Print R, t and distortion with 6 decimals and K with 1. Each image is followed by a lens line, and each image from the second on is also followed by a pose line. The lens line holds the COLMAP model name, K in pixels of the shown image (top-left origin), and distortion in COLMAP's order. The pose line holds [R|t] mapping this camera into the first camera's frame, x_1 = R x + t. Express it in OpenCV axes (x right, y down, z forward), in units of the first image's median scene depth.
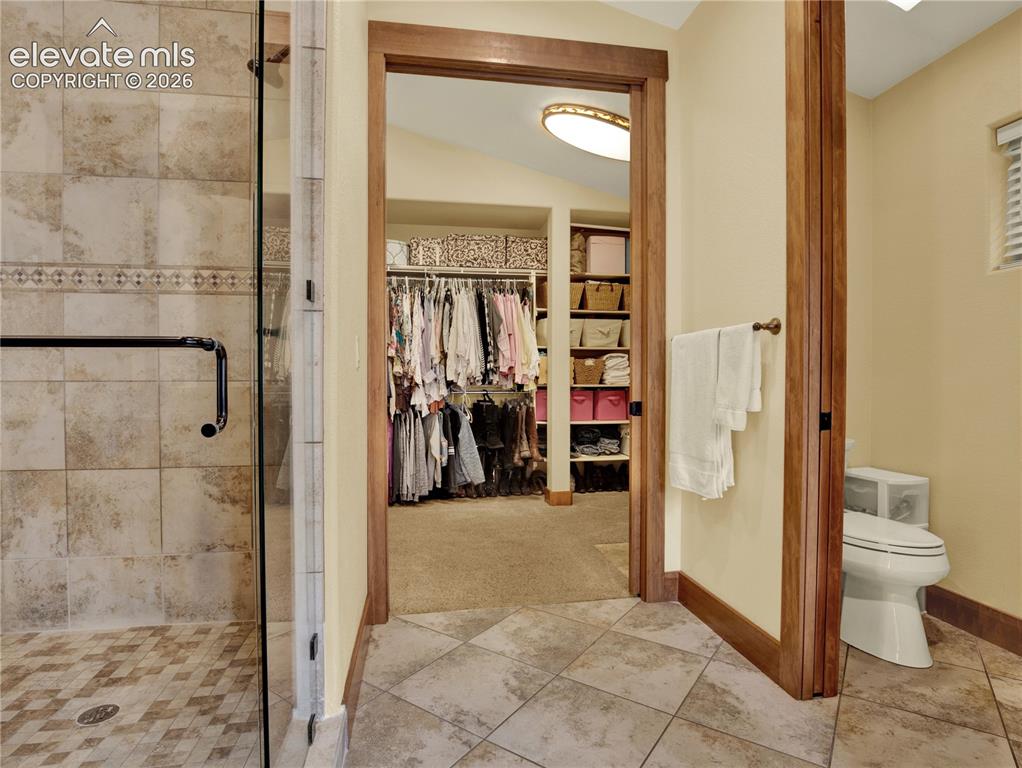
lens RADIAL K [[540.1, 0, 511.3], [0, 540.1, 382.5], [0, 0, 1]] dist [-0.027028, 0.003643]
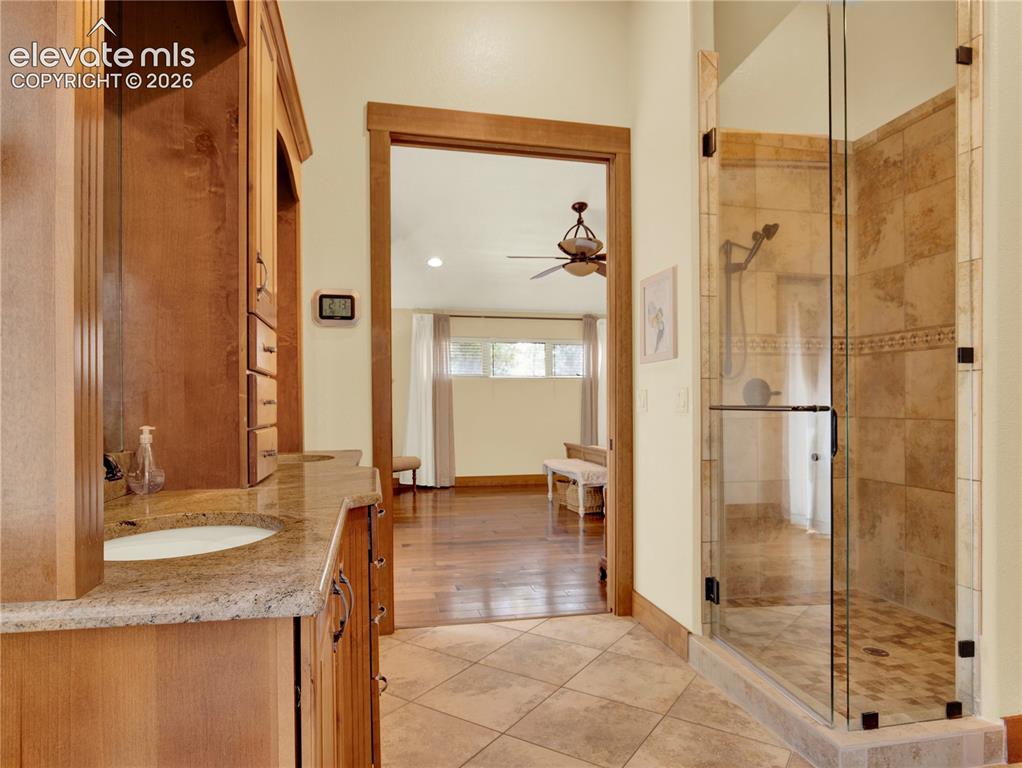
lens RADIAL K [[625.1, 0, 509.6], [0, 625.1, 392.2], [0, 0, 1]] dist [-0.007188, -0.001283]
pose [[0.054174, -0.015405, -0.998413, 0.669708], [-0.005372, 0.999862, -0.015718, -0.039334], [0.998517, 0.006215, 0.054083, -0.075904]]
